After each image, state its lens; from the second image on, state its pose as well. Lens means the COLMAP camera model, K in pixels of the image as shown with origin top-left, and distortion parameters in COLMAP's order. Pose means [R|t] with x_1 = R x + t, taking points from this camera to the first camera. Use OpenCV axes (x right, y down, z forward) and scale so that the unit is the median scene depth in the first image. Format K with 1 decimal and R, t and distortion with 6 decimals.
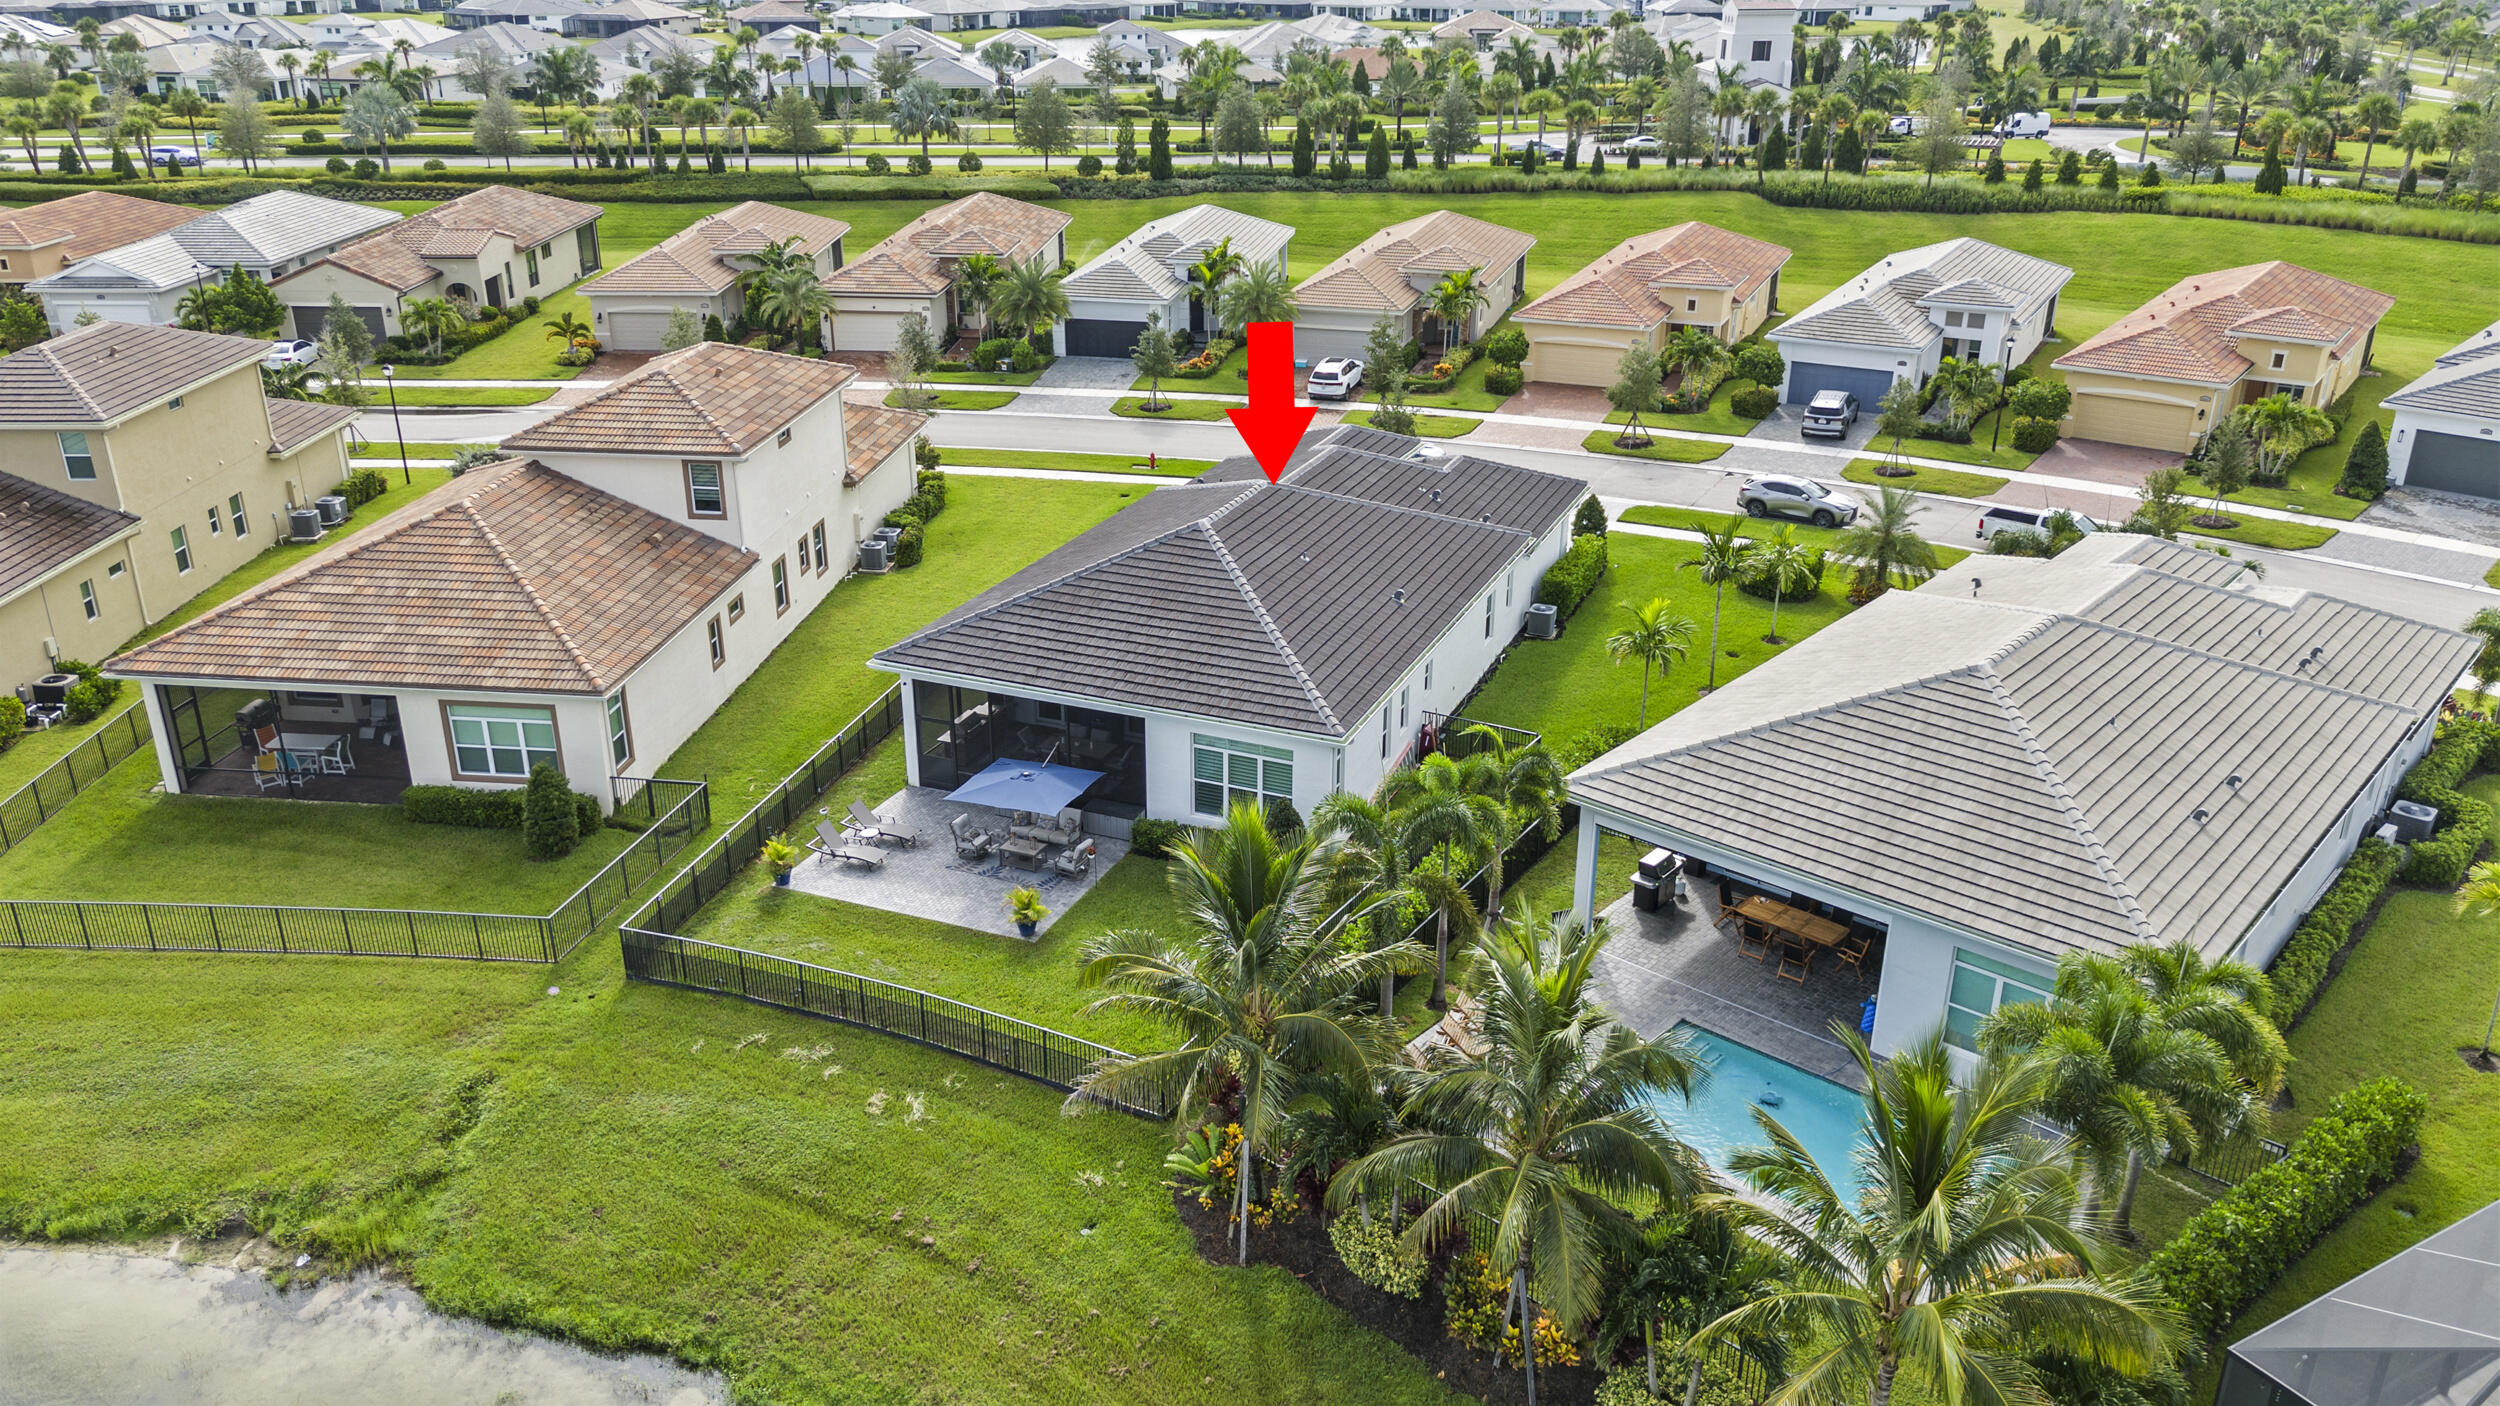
lens RADIAL K [[1833.0, 0, 1250.0], [0, 1833.0, 703.0], [0, 0, 1]] dist [0.096889, -0.109742]
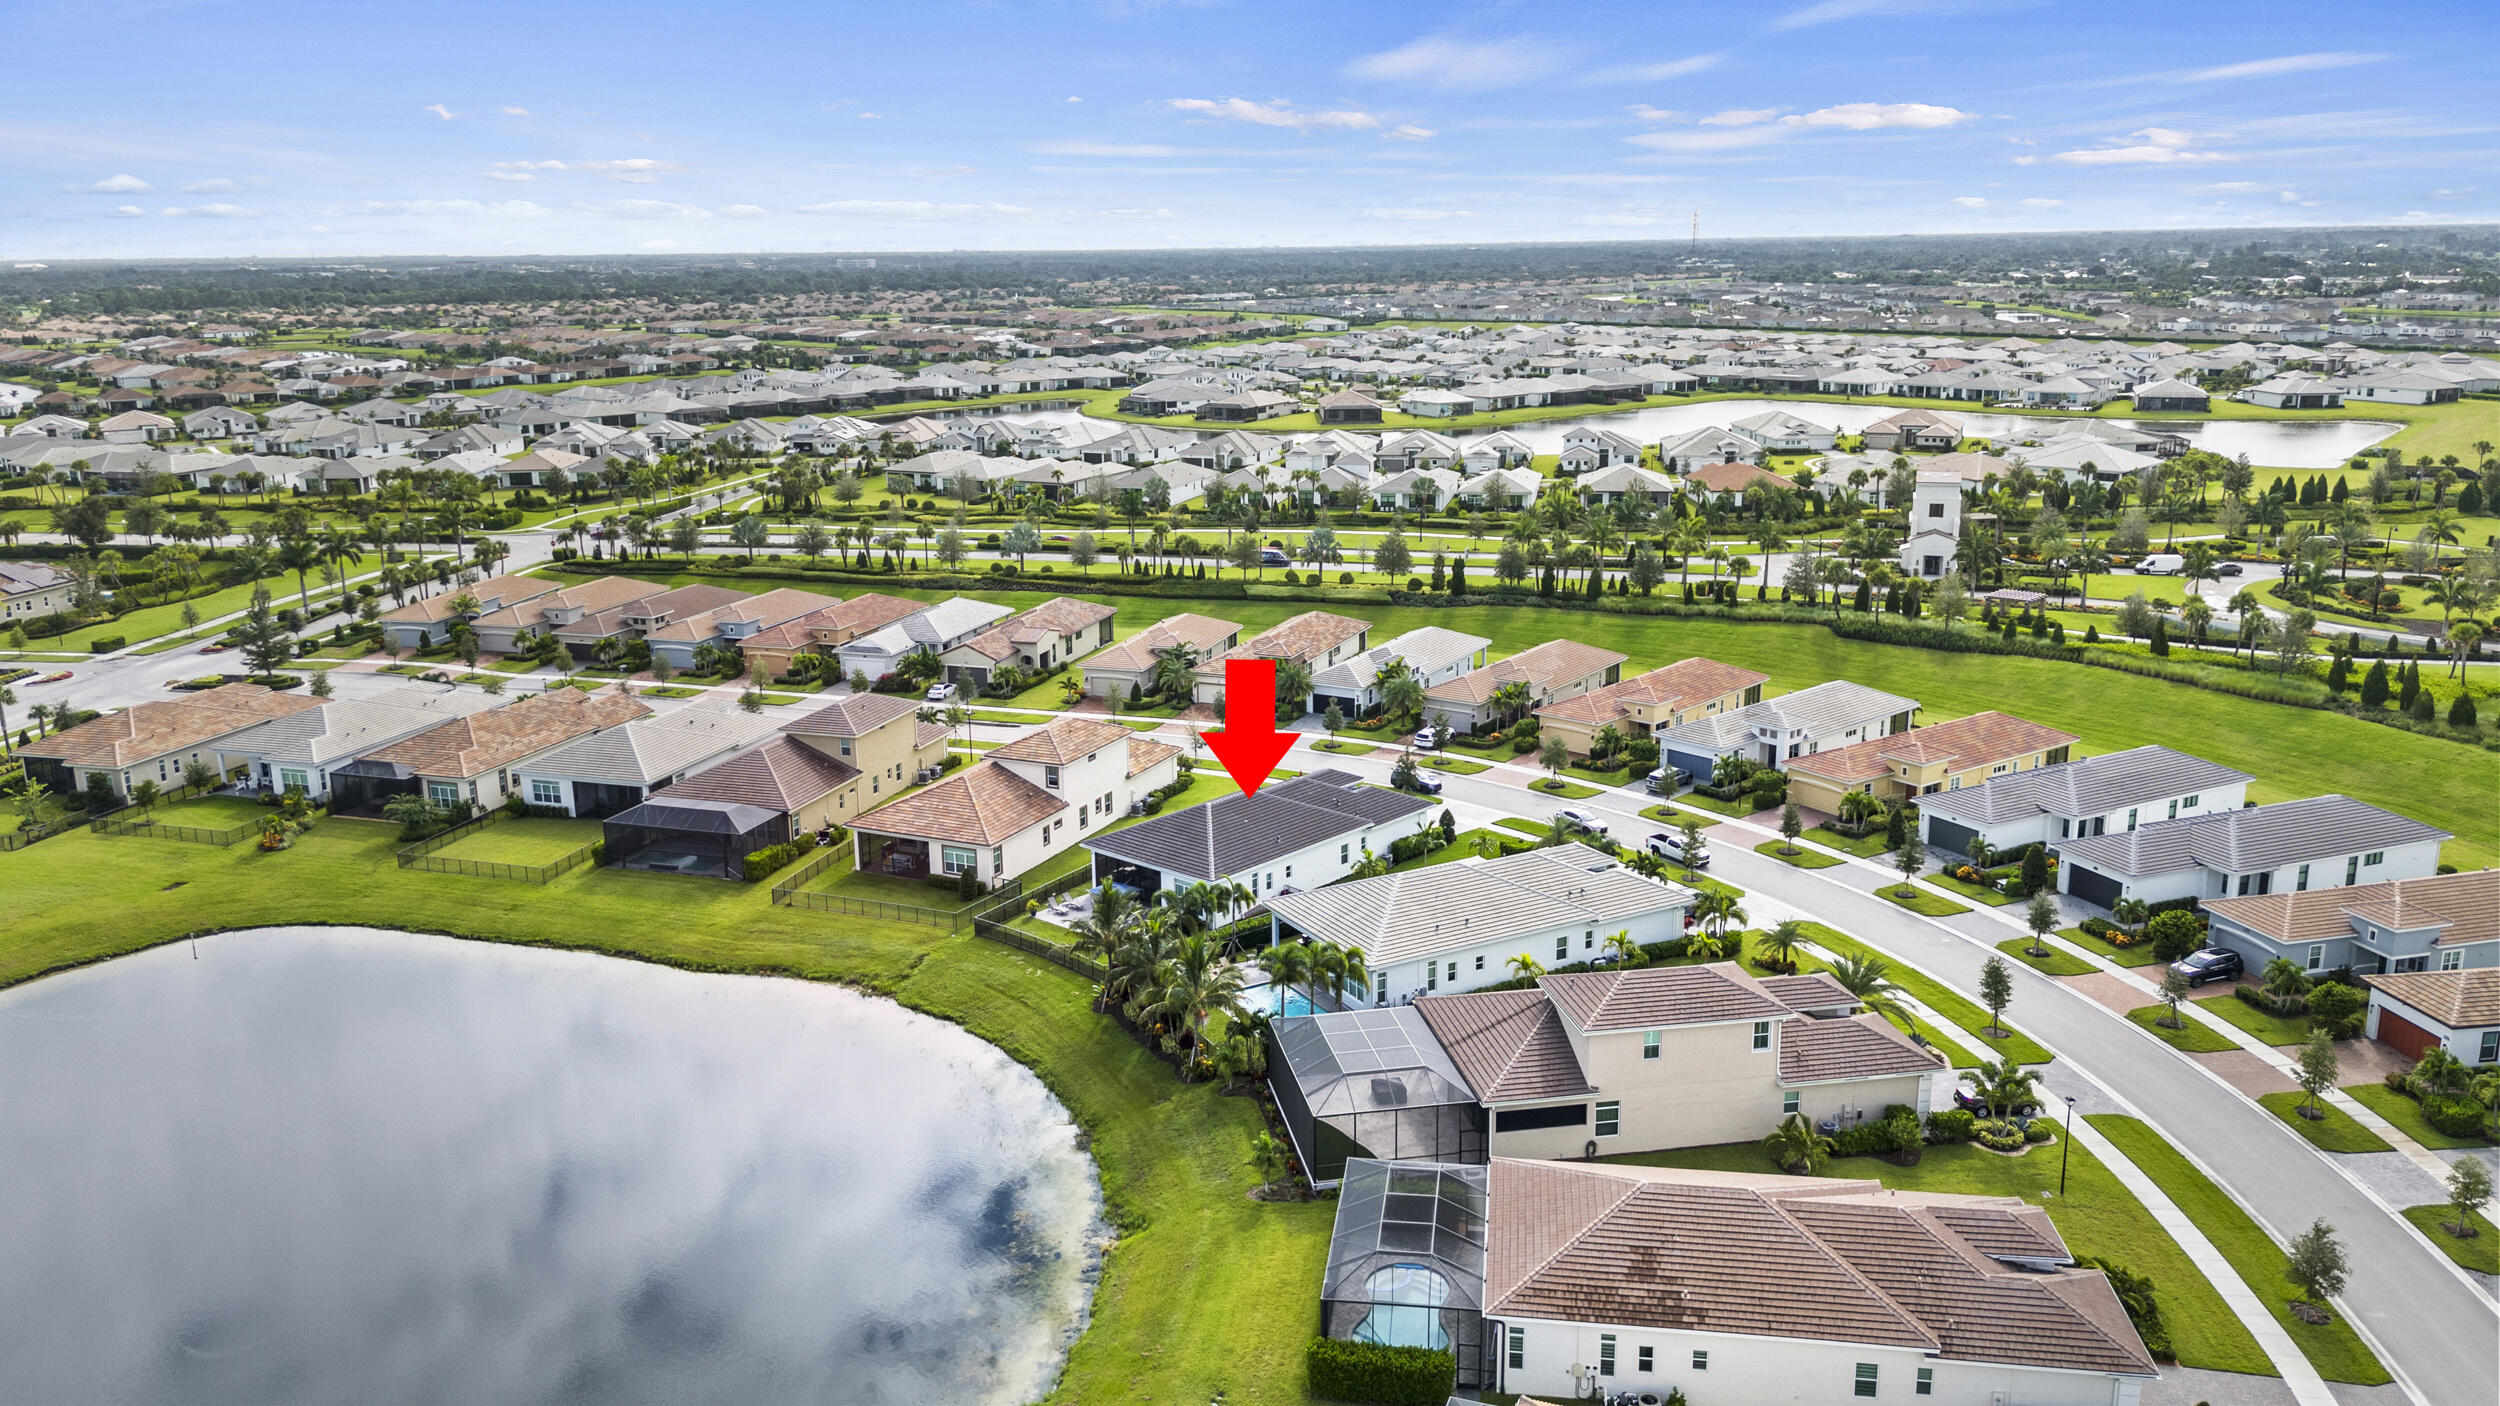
lens RADIAL K [[1833.0, 0, 1250.0], [0, 1833.0, 703.0], [0, 0, 1]] dist [0.096889, -0.109742]
pose [[0.941963, 0.064315, -0.329497, 0.746735], [-0.113056, 0.984921, -0.130956, 0.081053], [0.316106, 0.160608, 0.935030, -1.231842]]
